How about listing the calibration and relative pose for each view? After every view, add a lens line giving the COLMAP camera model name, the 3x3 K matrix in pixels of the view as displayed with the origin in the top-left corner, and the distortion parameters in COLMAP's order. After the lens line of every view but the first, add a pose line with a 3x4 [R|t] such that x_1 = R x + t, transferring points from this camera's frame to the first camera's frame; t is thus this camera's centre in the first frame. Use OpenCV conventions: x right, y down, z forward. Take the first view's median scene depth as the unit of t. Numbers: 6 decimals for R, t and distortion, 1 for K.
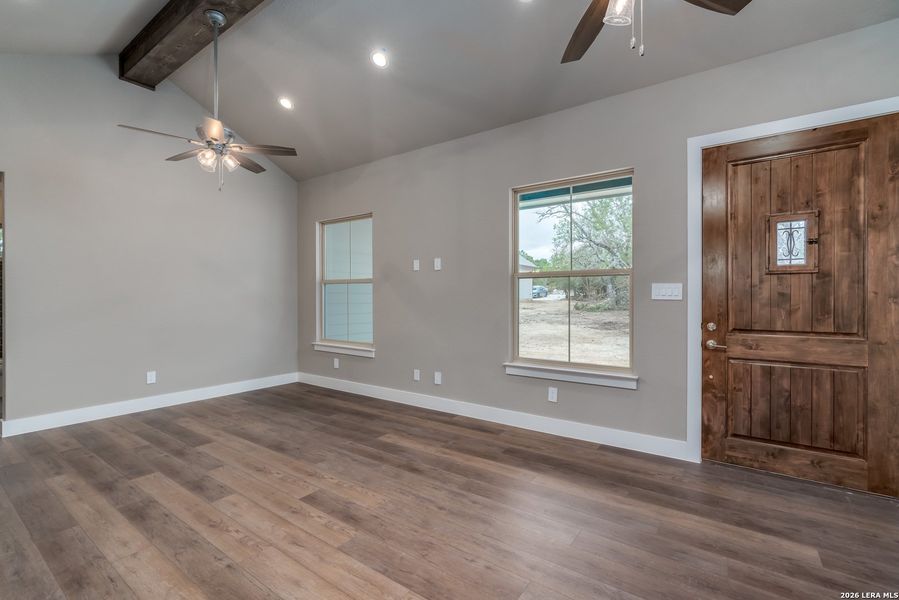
lens RADIAL K [[405.5, 0, 451.0], [0, 405.5, 297.8], [0, 0, 1]] dist [-0.005656, 0.000594]
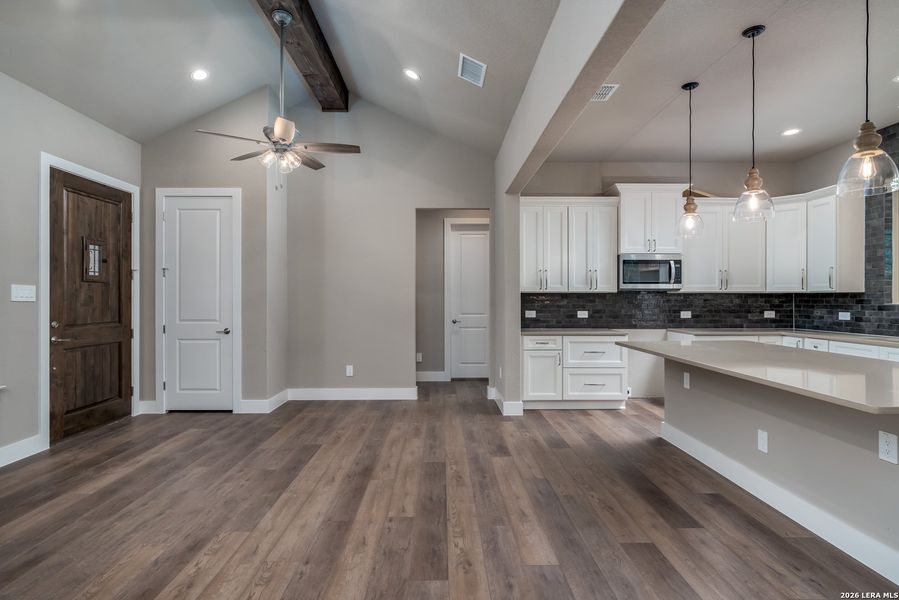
lens RADIAL K [[452.6, 0, 446.6], [0, 452.6, 298.2], [0, 0, 1]] dist [-0.003952, 0.000289]
pose [[-0.594716, 0.001488, 0.803935, -1.123564], [-0.000162, 0.999998, -0.001970, -0.000449], [-0.803936, -0.001301, -0.594714, 0.934395]]
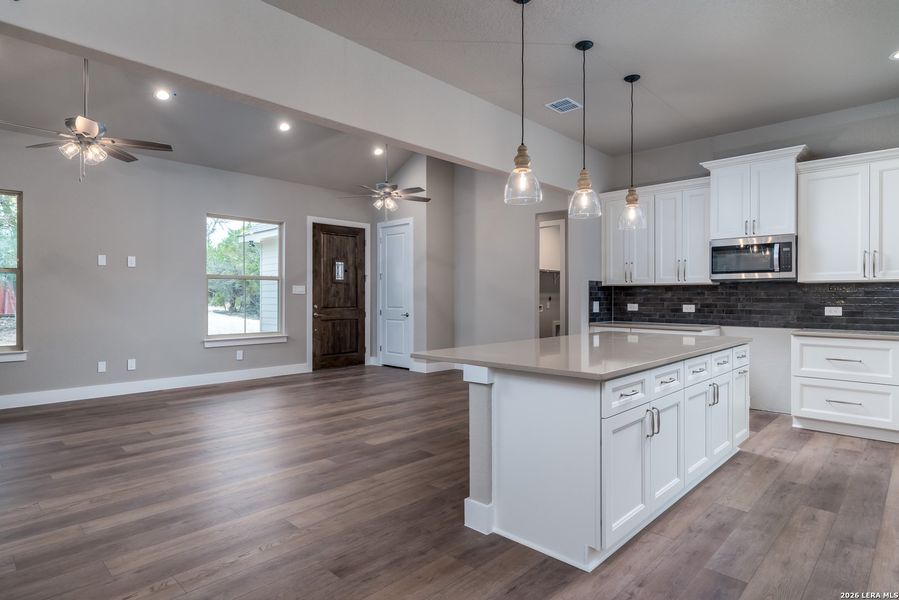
lens RADIAL K [[499.3, 0, 451.7], [0, 499.3, 298.7], [0, 0, 1]] dist [-0.003650, 0.000031]
pose [[0.144167, -0.005093, 0.989540, -2.015048], [0.000012, 0.999987, 0.005145, 0.017641], [-0.989553, -0.000730, 0.144165, -0.103105]]
